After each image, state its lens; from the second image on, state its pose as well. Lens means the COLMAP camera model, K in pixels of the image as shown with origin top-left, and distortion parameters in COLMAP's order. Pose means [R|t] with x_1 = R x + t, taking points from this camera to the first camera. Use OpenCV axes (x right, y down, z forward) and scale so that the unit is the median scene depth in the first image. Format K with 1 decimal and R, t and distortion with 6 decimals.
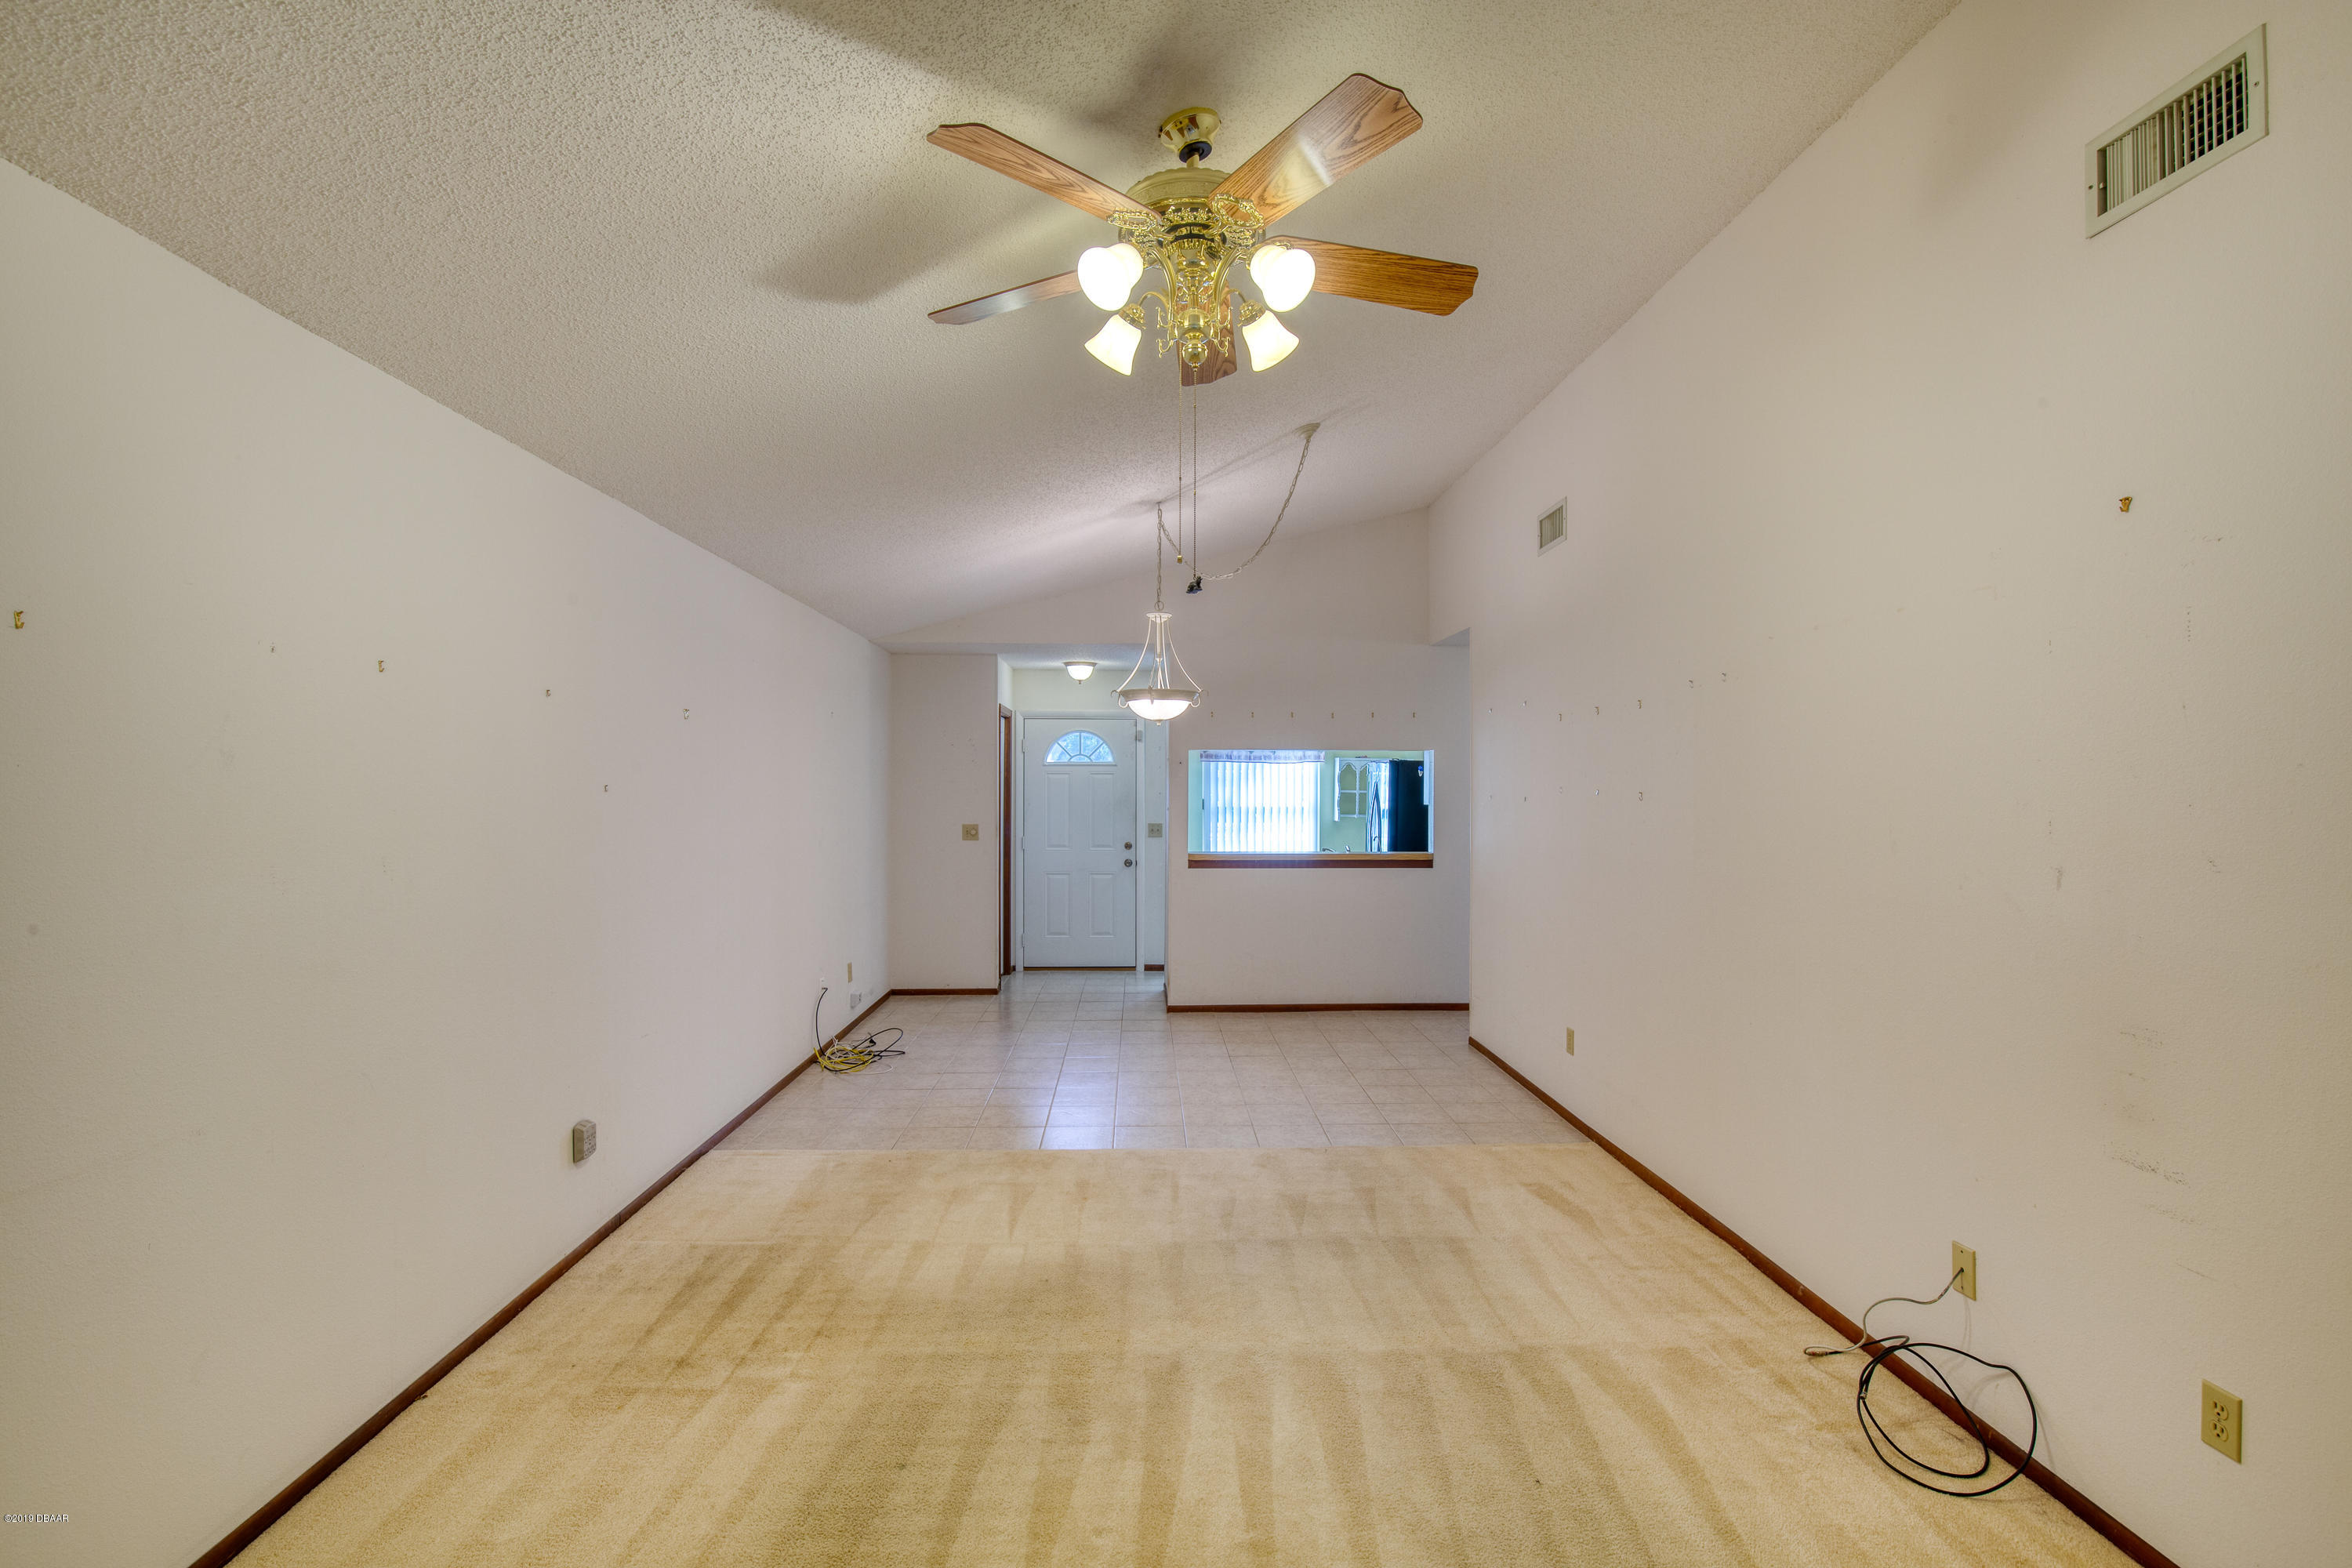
lens RADIAL K [[1092.5, 0, 1184.0], [0, 1092.5, 787.4], [0, 0, 1]] dist [-0.036040, 0.006151]
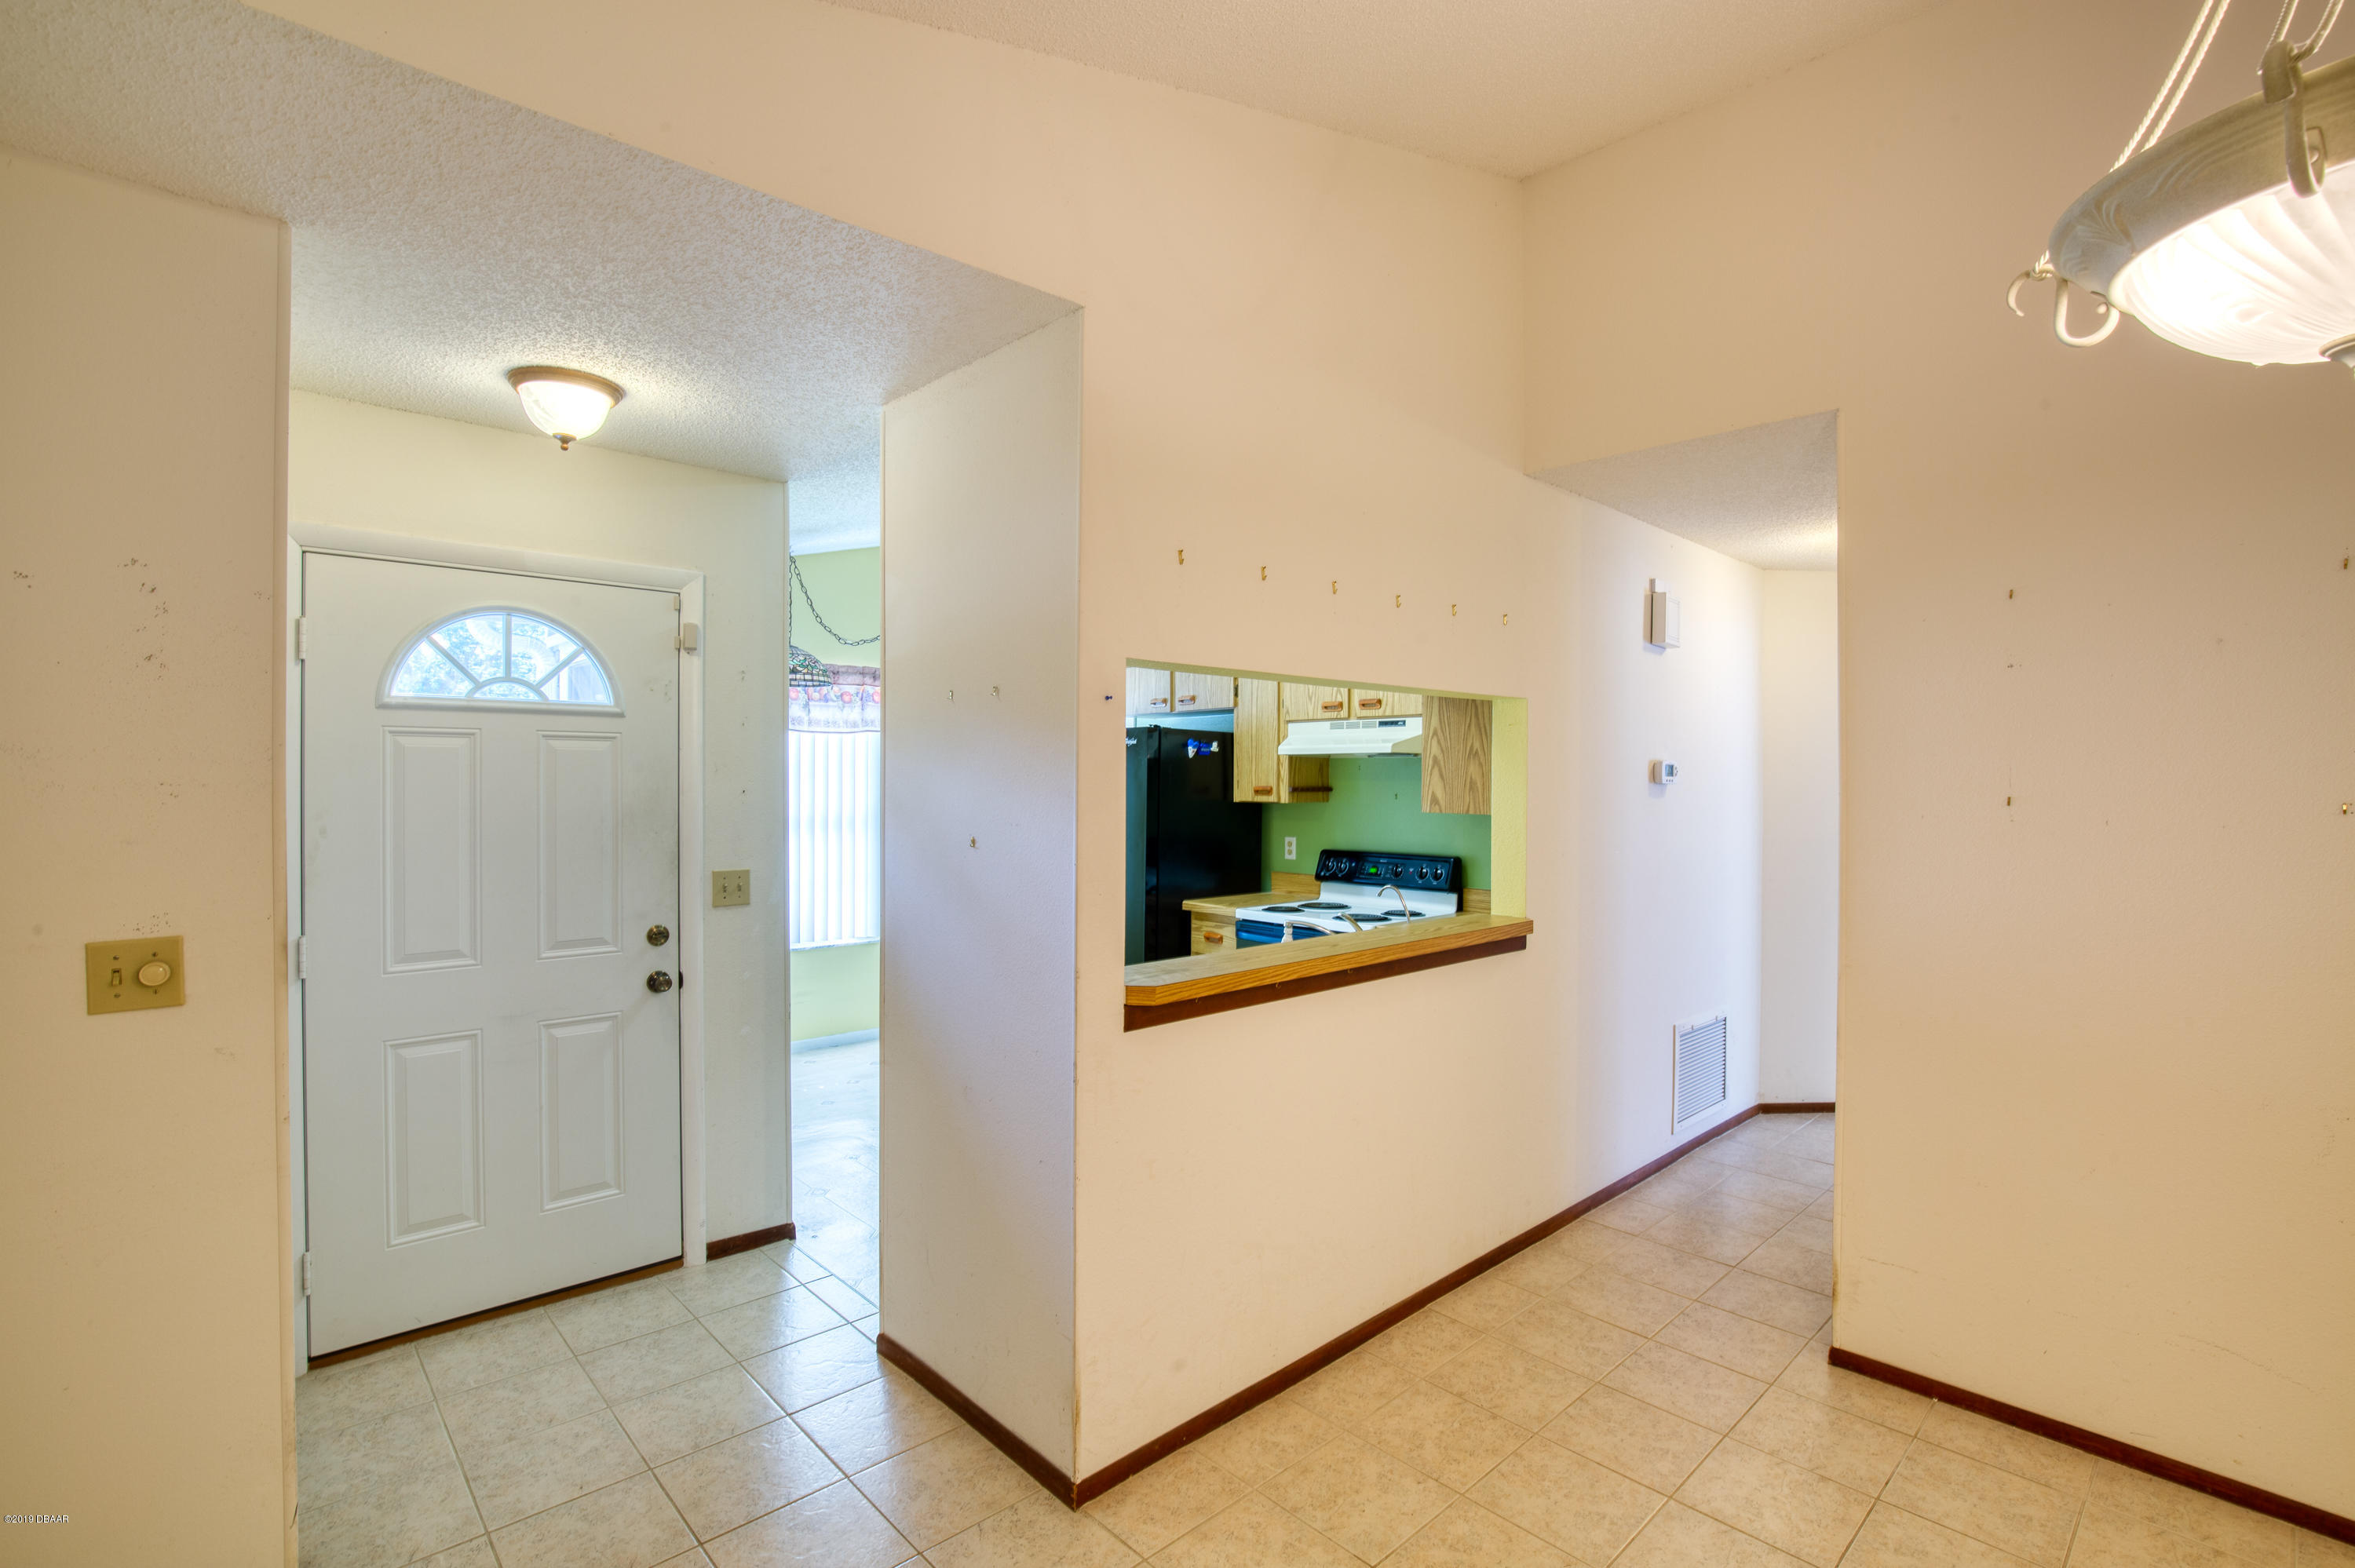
lens RADIAL K [[1093.7, 0, 1193.4], [0, 1093.7, 778.9], [0, 0, 1]] dist [-0.036040, 0.006151]
pose [[0.762832, -0.003759, 0.646586, -0.148978], [0.004191, 0.999991, 0.000869, 0.001380], [-0.646583, 0.002047, 0.762841, 0.605487]]
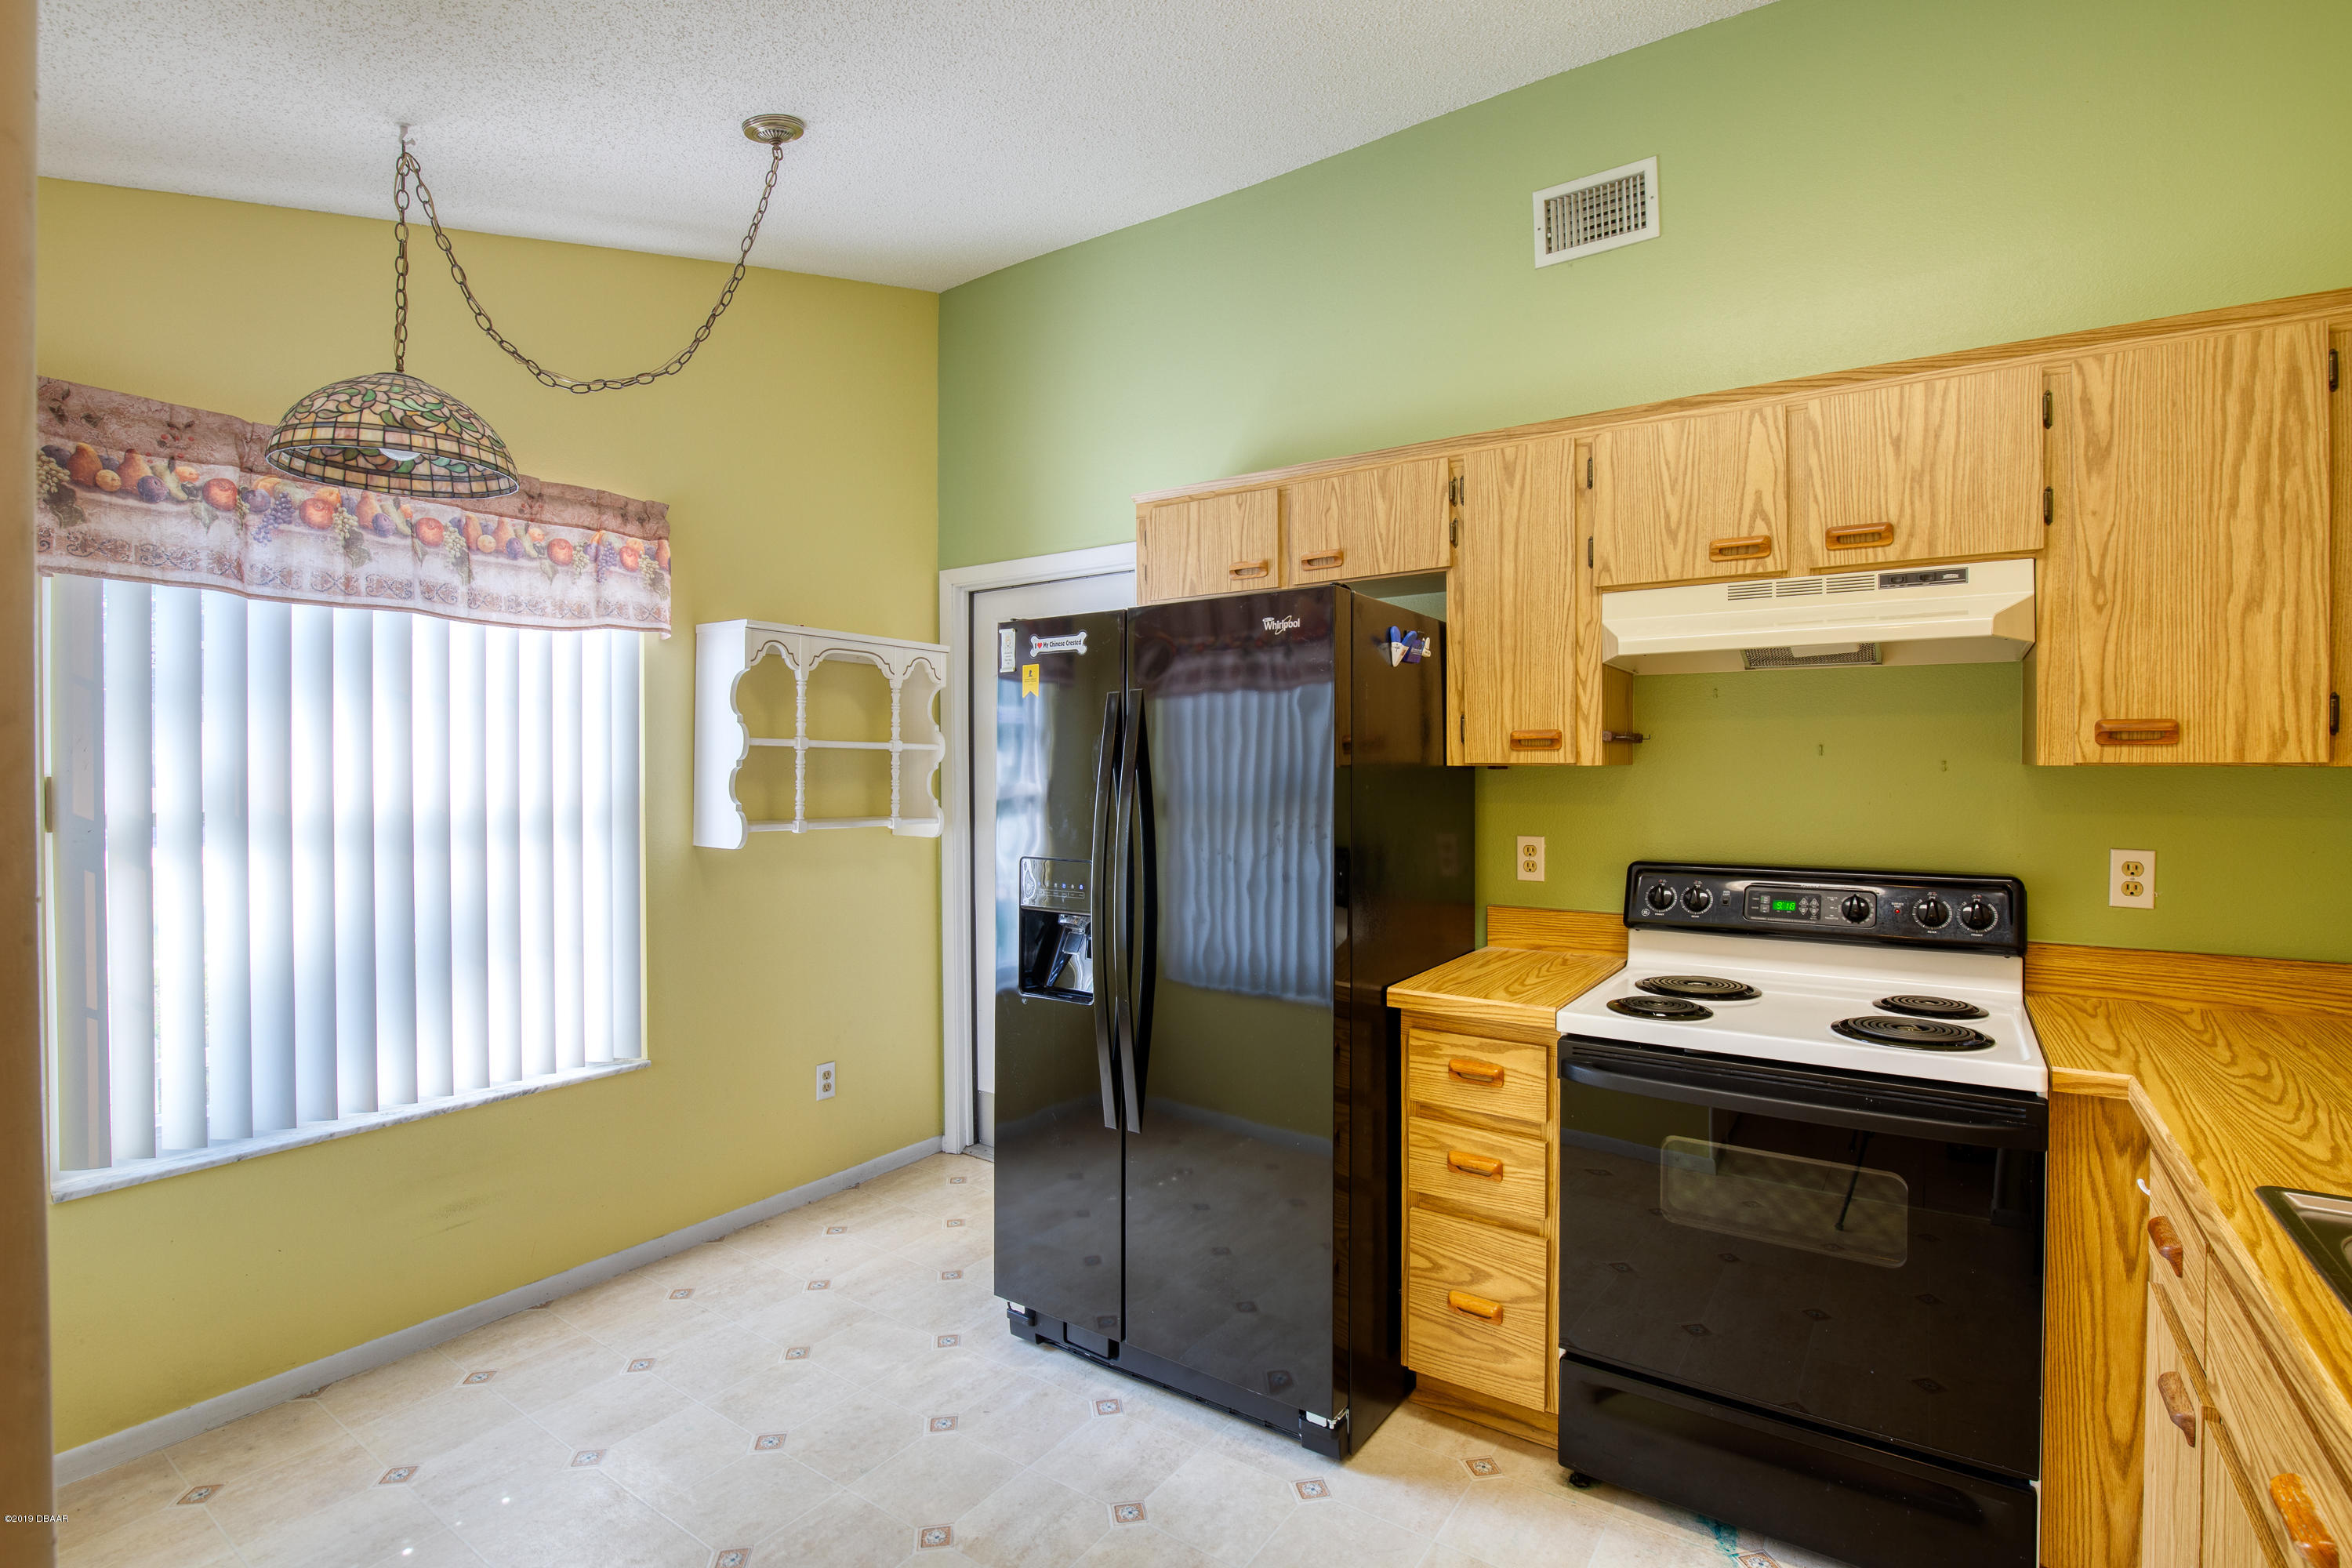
lens RADIAL K [[1092.5, 0, 1187.5], [0, 1092.5, 767.0], [0, 0, 1]] dist [-0.036040, 0.006151]
pose [[0.612850, -0.009574, 0.790141, -0.006990], [0.010022, 0.999940, 0.004343, 0.013177], [-0.790136, 0.005257, 0.612909, 0.937726]]
